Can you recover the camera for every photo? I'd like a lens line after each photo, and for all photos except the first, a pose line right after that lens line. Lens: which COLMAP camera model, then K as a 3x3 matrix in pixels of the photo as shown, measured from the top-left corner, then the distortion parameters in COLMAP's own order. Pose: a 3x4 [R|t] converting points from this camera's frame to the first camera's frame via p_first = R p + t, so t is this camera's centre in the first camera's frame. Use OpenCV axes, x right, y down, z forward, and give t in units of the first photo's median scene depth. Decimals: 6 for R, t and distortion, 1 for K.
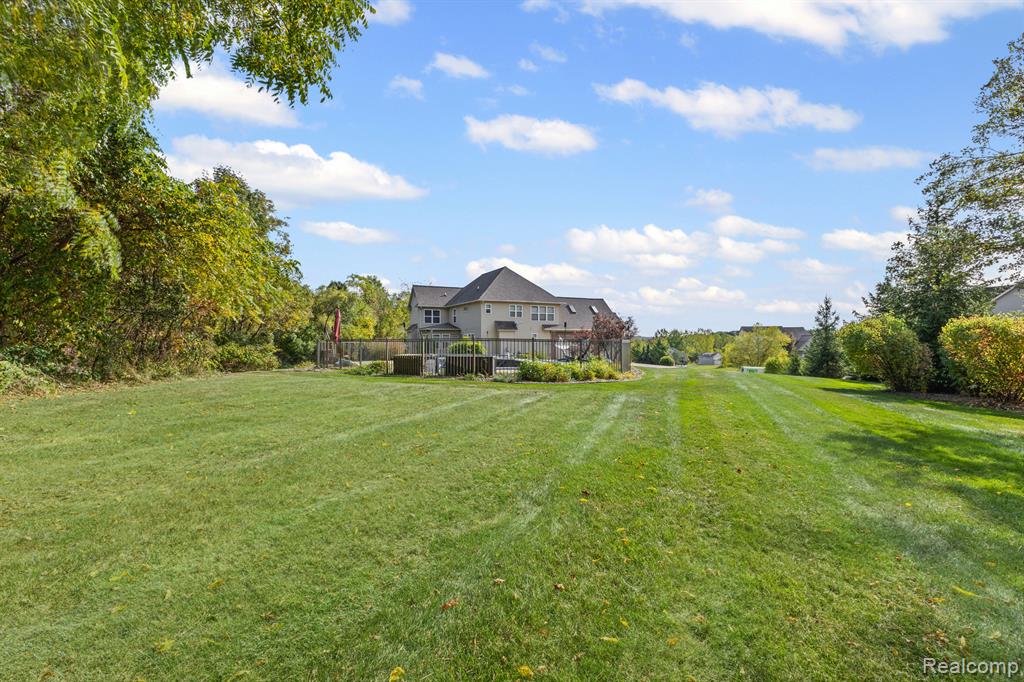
lens RADIAL K [[437.1, 0, 513.9], [0, 437.1, 342.7], [0, 0, 1]] dist [0.000330, -0.000710]
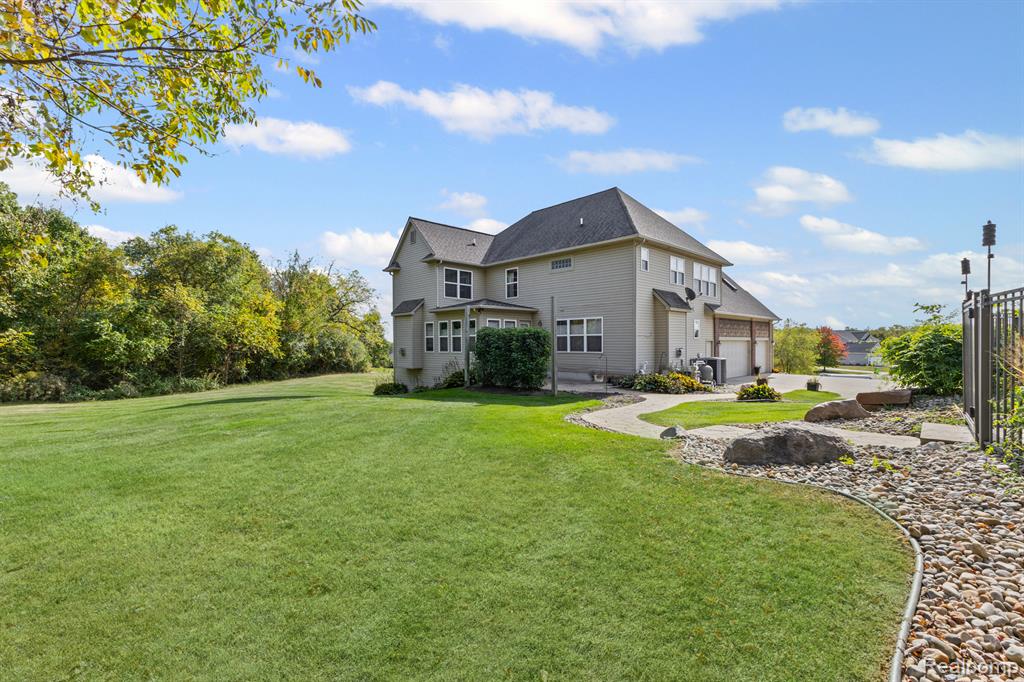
lens RADIAL K [[437.1, 0, 509.3], [0, 437.1, 346.2], [0, 0, 1]] dist [0.000330, -0.000710]
pose [[0.957021, -0.008927, 0.289881, -0.270538], [0.007586, 0.999955, 0.005746, 0.005673], [-0.289919, -0.003300, 0.957045, 0.522499]]
